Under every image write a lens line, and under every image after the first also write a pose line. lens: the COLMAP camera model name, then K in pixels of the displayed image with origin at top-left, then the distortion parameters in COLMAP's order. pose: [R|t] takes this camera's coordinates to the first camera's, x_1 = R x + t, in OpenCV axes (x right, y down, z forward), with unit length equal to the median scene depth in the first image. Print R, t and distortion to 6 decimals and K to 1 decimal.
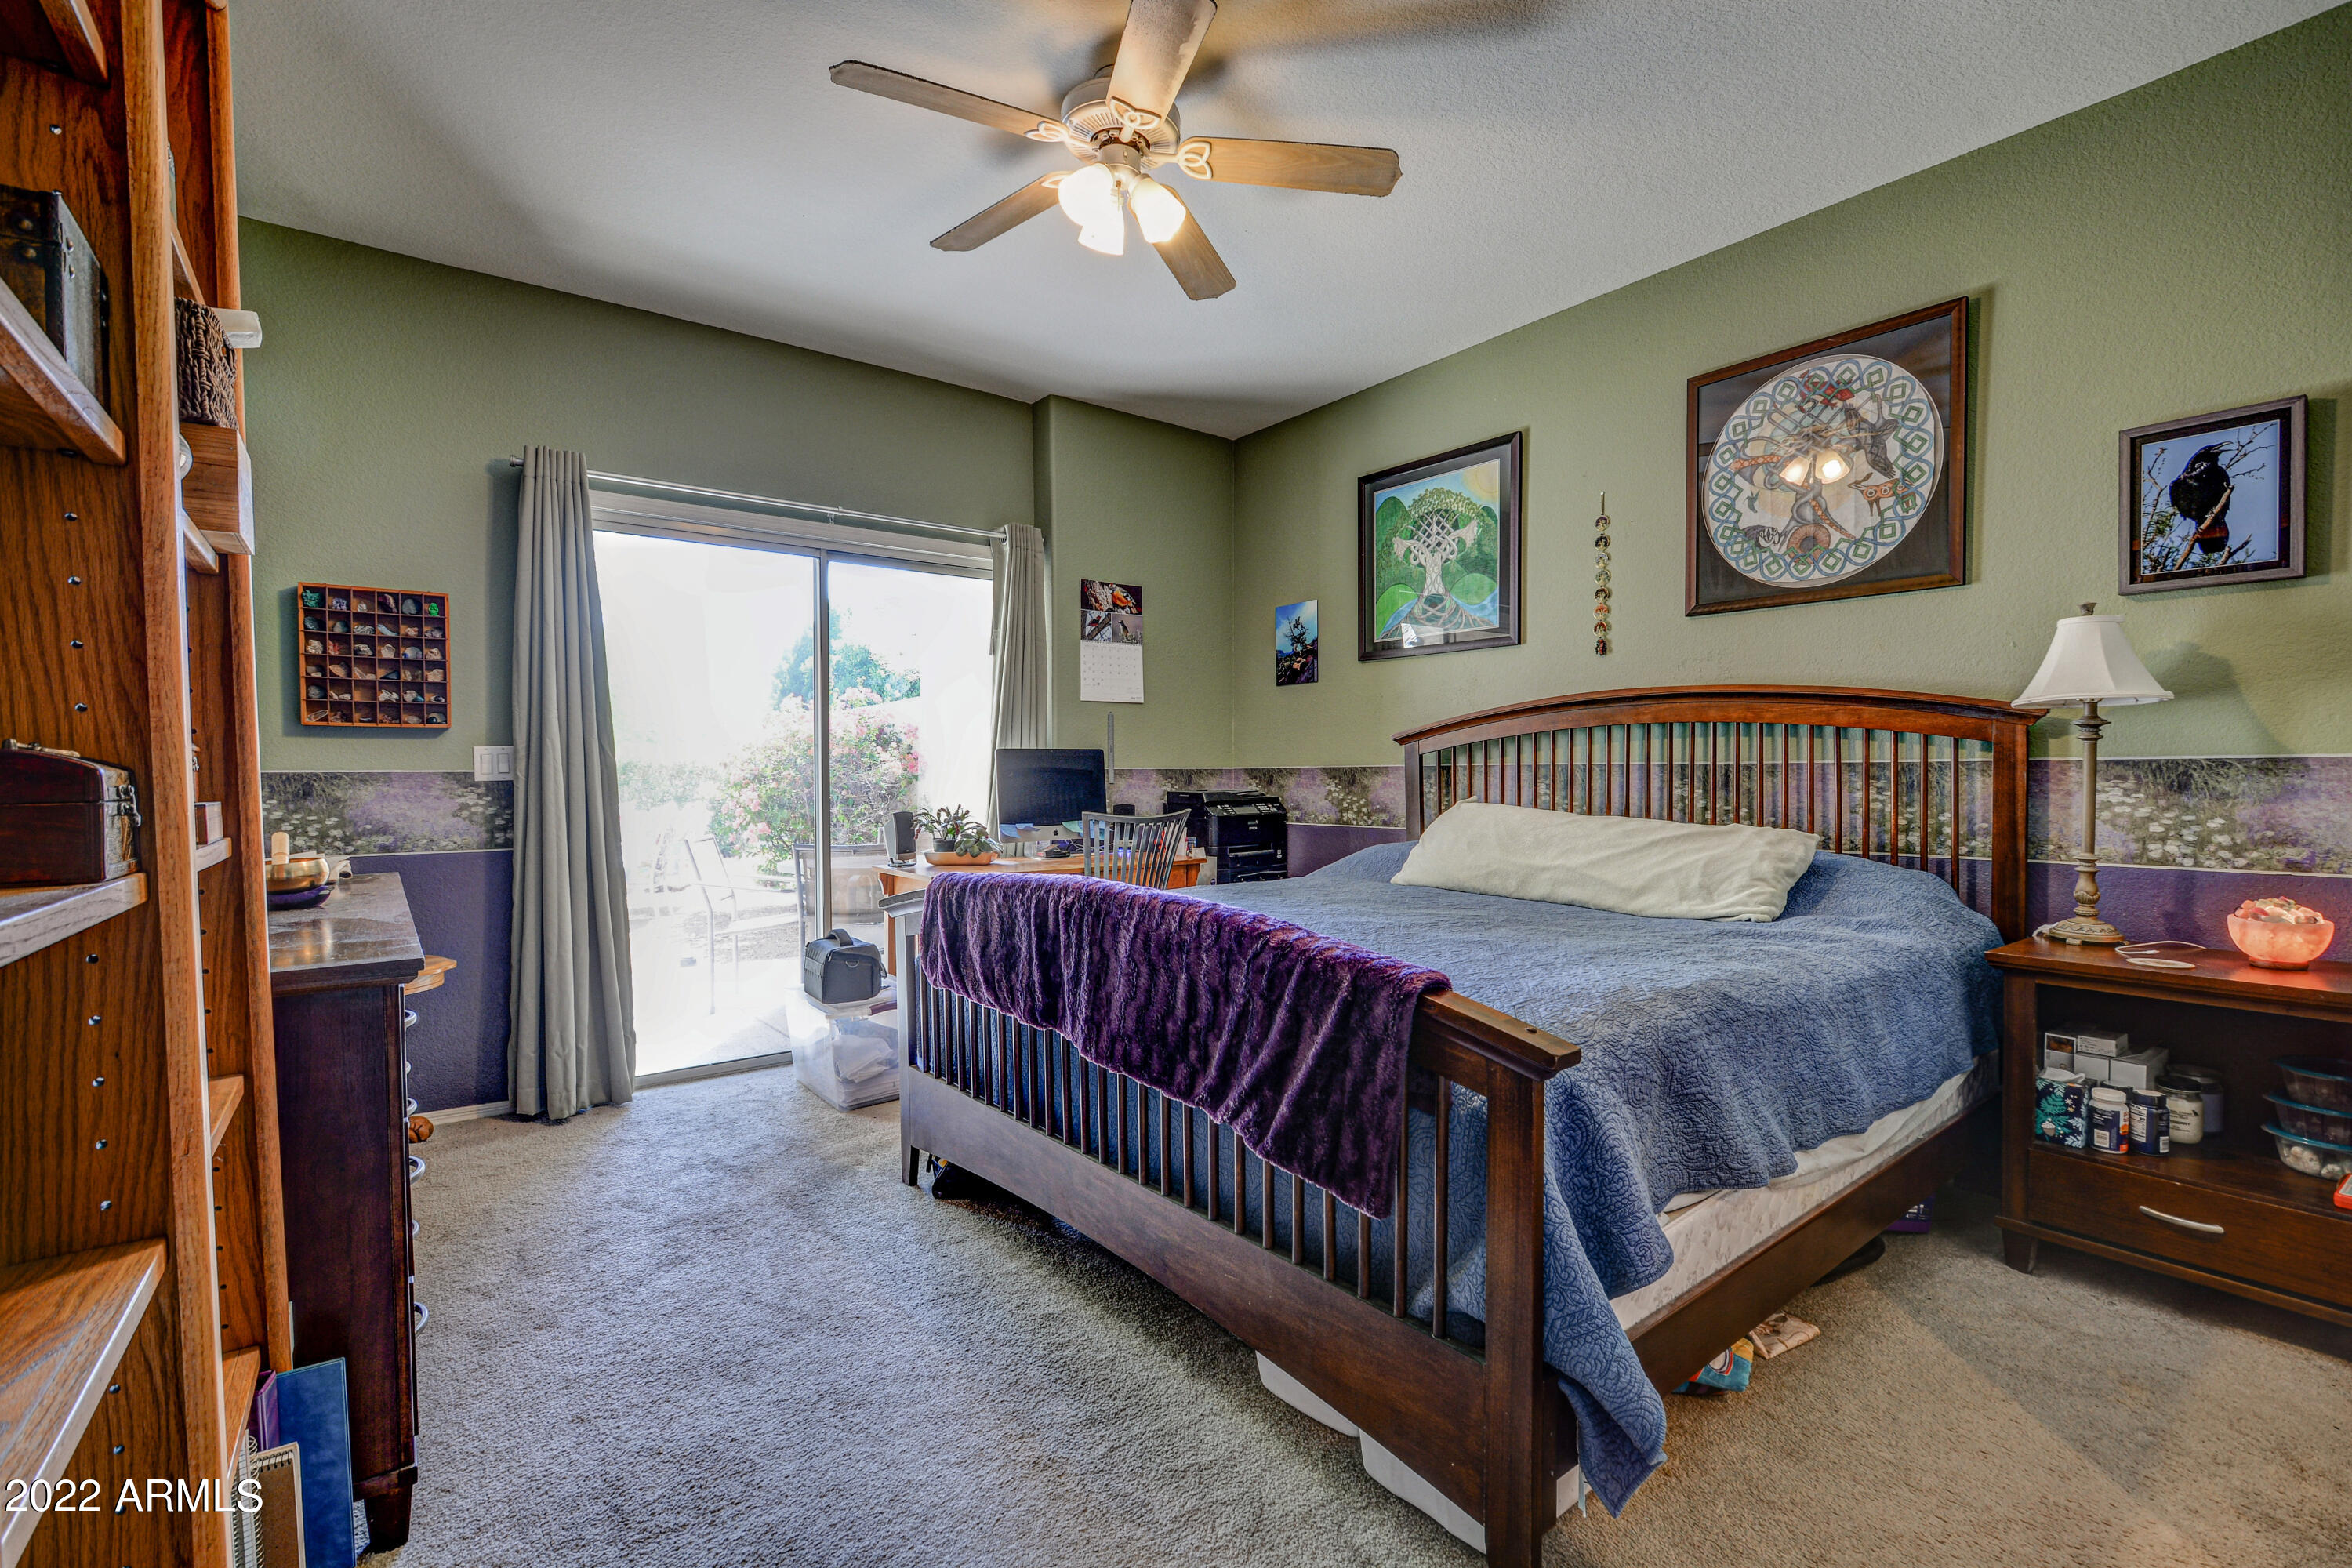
lens RADIAL K [[1037.8, 0, 1248.2], [0, 1037.8, 788.1], [0, 0, 1]] dist [0.000460, -0.002729]
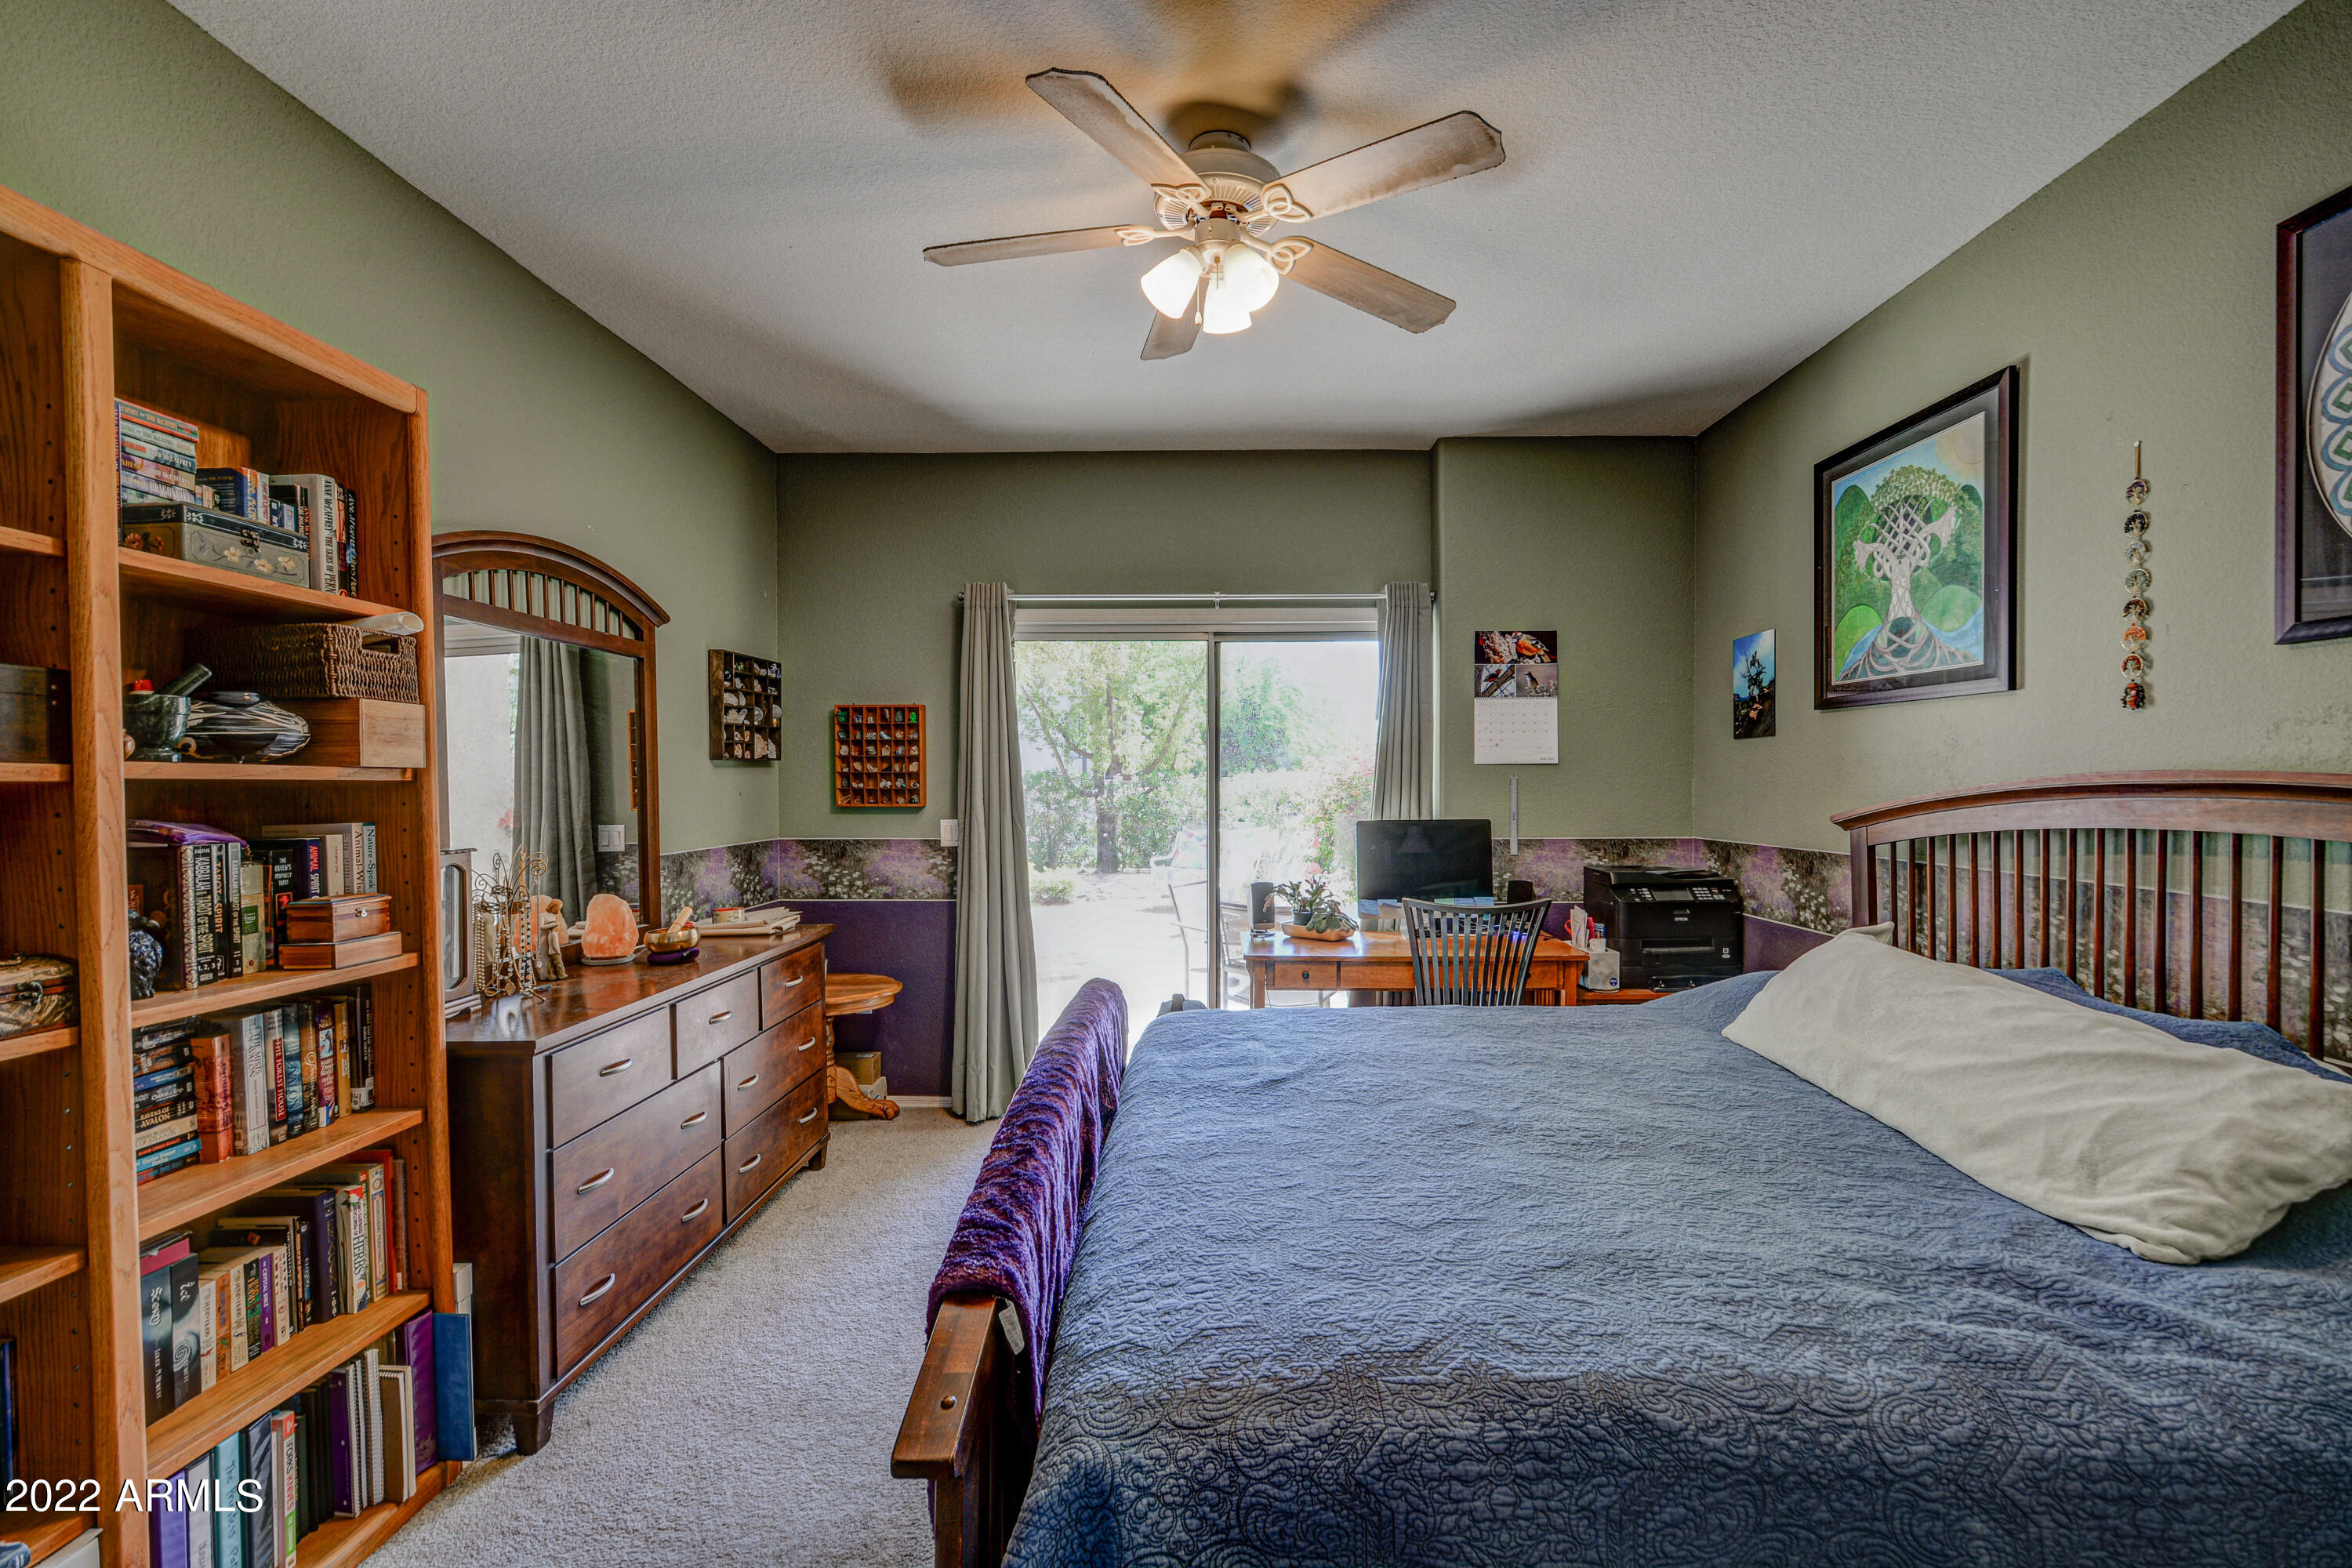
lens RADIAL K [[1037.8, 0, 1187.7], [0, 1037.8, 799.6], [0, 0, 1]] dist [0.000460, -0.002729]
pose [[0.776014, 0.012386, -0.630594, 0.249363], [-0.015416, 0.999881, 0.000668, -0.057035], [0.630527, 0.009203, 0.776112, 0.152600]]
